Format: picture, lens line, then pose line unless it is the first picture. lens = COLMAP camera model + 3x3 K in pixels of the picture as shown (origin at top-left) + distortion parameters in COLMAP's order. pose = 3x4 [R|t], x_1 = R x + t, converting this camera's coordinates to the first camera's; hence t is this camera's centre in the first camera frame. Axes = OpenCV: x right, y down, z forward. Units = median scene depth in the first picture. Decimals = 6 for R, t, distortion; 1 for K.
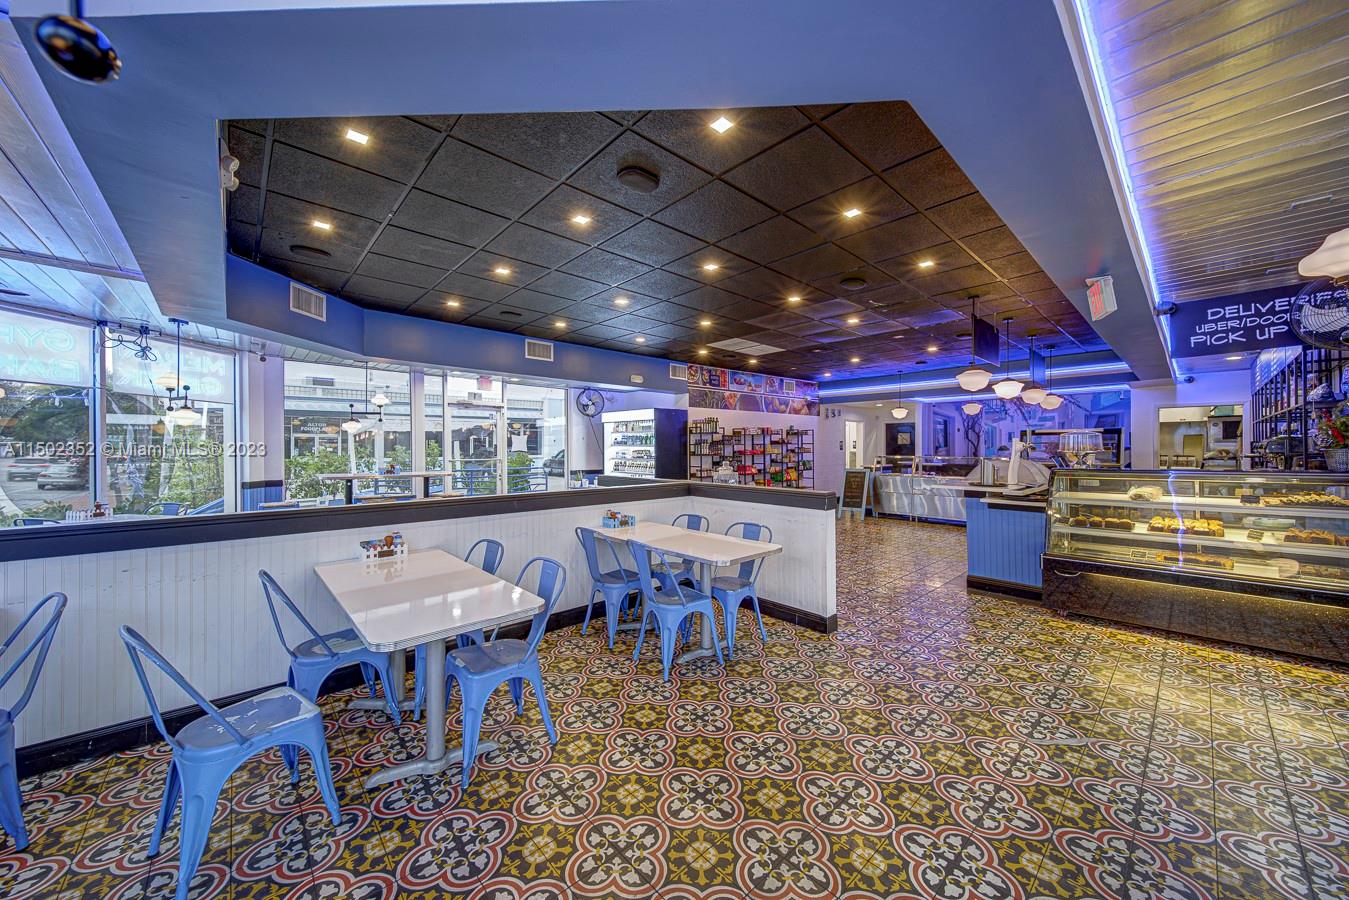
lens RADIAL K [[483.7, 0, 672.8], [0, 483.7, 444.6], [0, 0, 1]] dist [-0.001192, 0.000067]
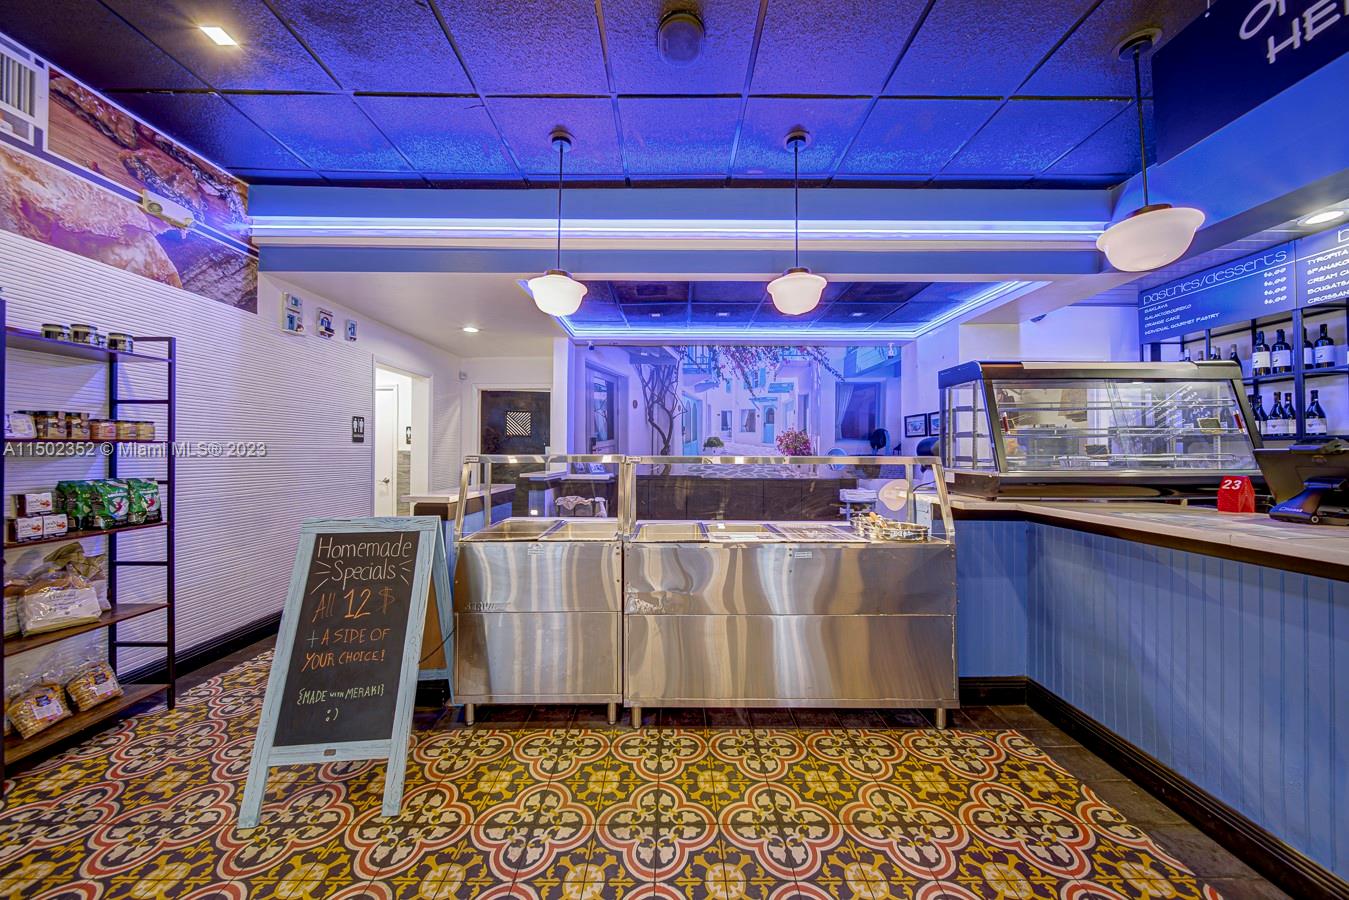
lens RADIAL K [[483.7, 0, 671.4], [0, 483.7, 448.5], [0, 0, 1]] dist [-0.001192, 0.000067]
pose [[0.680404, 0.010576, 0.732761, 0.274565], [-0.005062, 0.999940, -0.009732, 0.018836], [-0.732819, 0.002912, 0.680417, 0.669371]]
